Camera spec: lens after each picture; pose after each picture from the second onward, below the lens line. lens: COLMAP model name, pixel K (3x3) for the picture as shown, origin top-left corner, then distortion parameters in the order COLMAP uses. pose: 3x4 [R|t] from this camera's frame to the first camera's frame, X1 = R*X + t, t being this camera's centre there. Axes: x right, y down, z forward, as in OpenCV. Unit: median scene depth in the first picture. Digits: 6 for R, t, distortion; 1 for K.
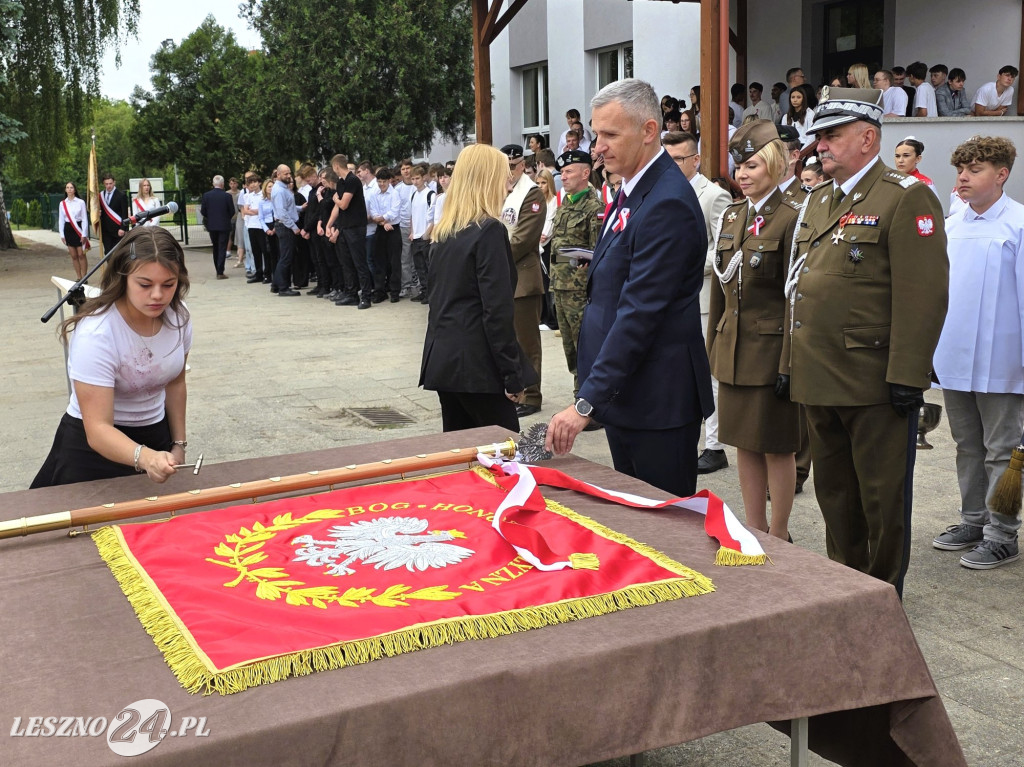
lens RADIAL K [[1122.5, 0, 480.5], [0, 1122.5, 381.2], [0, 0, 1]] dist [0.108241, -0.208663]
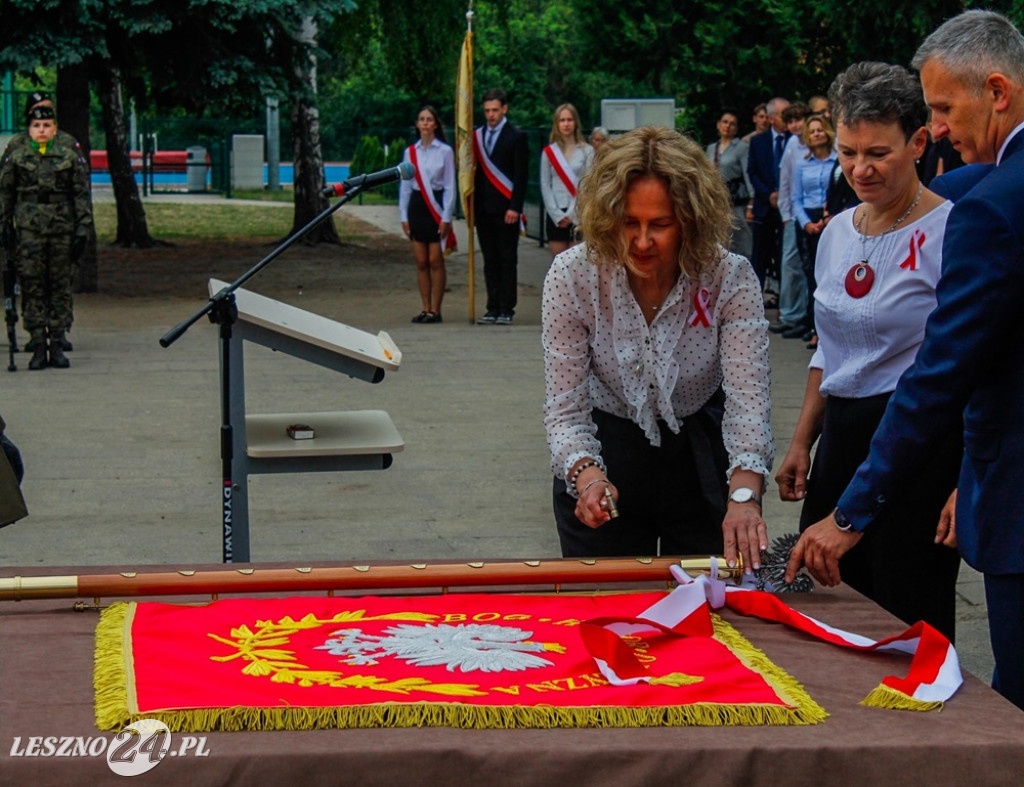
lens RADIAL K [[2859.7, 0, 611.2], [0, 2859.7, 394.3], [0, 0, 1]] dist [0.055420, 0.491799]
pose [[0.952330, 0.063196, -0.298453, 0.519536], [-0.085879, 0.994280, -0.063496, 0.085575], [0.292733, 0.086100, 0.952310, -0.689696]]
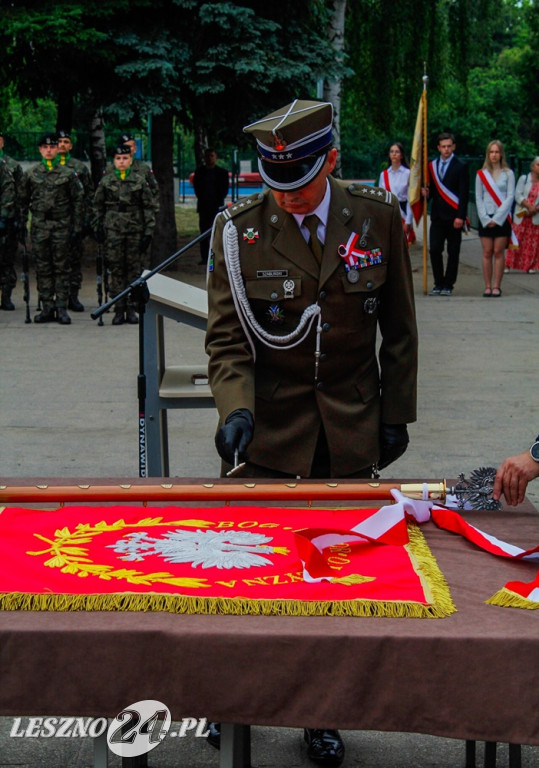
lens RADIAL K [[1950.1, 0, 278.3], [0, 1950.1, 423.3], [0, 0, 1]] dist [0.054635, 0.350986]
pose [[0.896492, 0.092821, -0.433229, 0.665065], [-0.105833, 0.994366, -0.005954, 0.036317], [0.430235, 0.051188, 0.901264, -0.494649]]
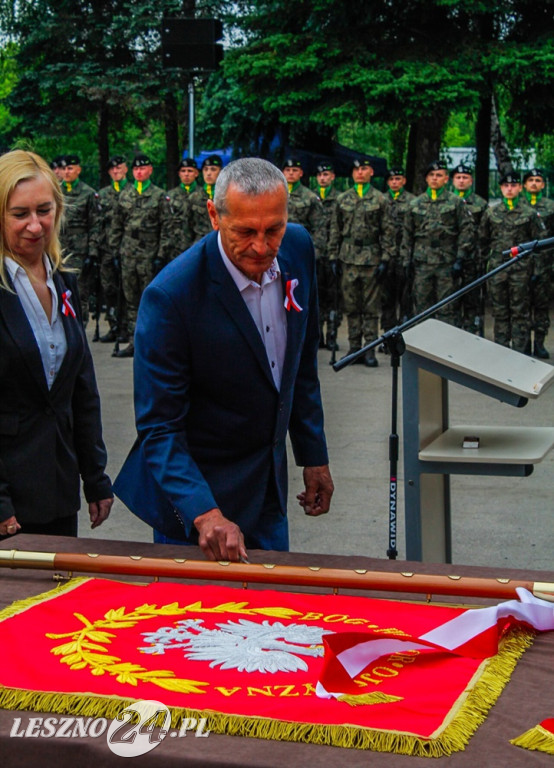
lens RADIAL K [[2009.3, 0, 278.2], [0, 2009.3, 348.9], [0, 0, 1]] dist [0.038424, 0.254811]
pose [[0.732388, 0.095851, -0.674107, 0.883396], [-0.154529, 0.987606, -0.027463, -0.035926], [0.663120, 0.124283, 0.738123, -0.134251]]
